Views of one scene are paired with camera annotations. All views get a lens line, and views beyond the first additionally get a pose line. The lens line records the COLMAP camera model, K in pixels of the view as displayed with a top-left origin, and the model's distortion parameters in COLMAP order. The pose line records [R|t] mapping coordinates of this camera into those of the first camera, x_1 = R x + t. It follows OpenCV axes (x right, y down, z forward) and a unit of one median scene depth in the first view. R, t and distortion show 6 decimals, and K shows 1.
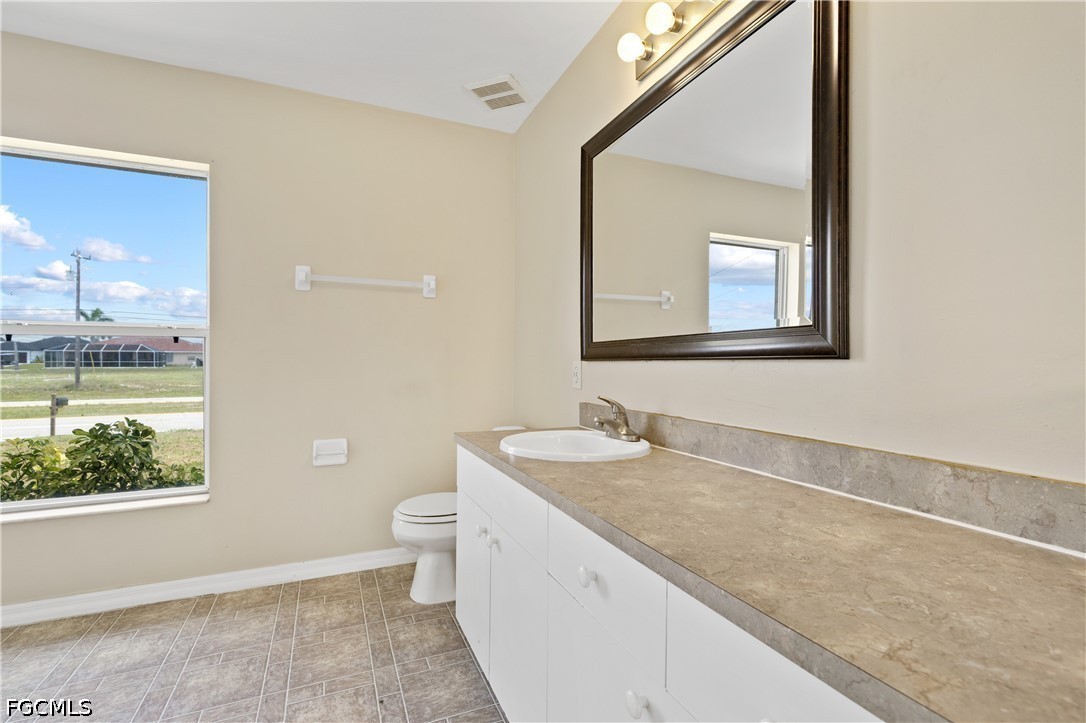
lens RADIAL K [[495.1, 0, 542.3], [0, 495.1, 352.3], [0, 0, 1]] dist [0.007223, -0.000067]
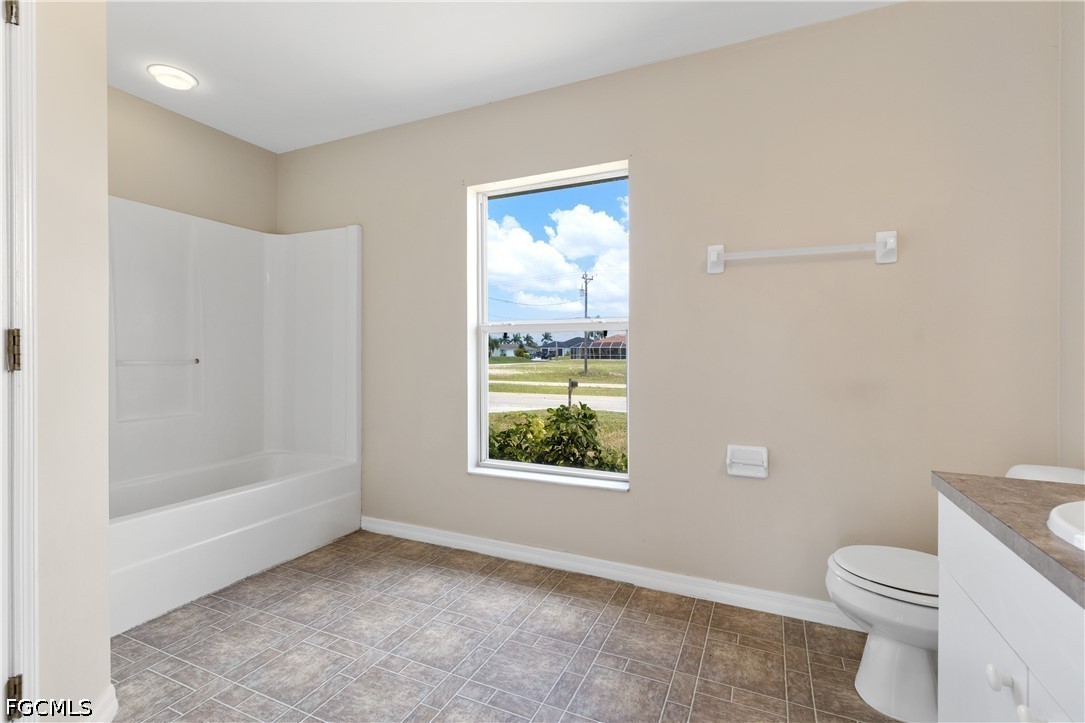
lens RADIAL K [[494.6, 0, 543.9], [0, 494.6, 352.3], [0, 0, 1]] dist [0.007223, -0.000067]
pose [[0.668759, -0.001257, -0.743478, -0.033466], [0.009873, 0.999925, 0.007190, 0.006765], [0.743414, -0.012149, 0.668721, 0.188214]]
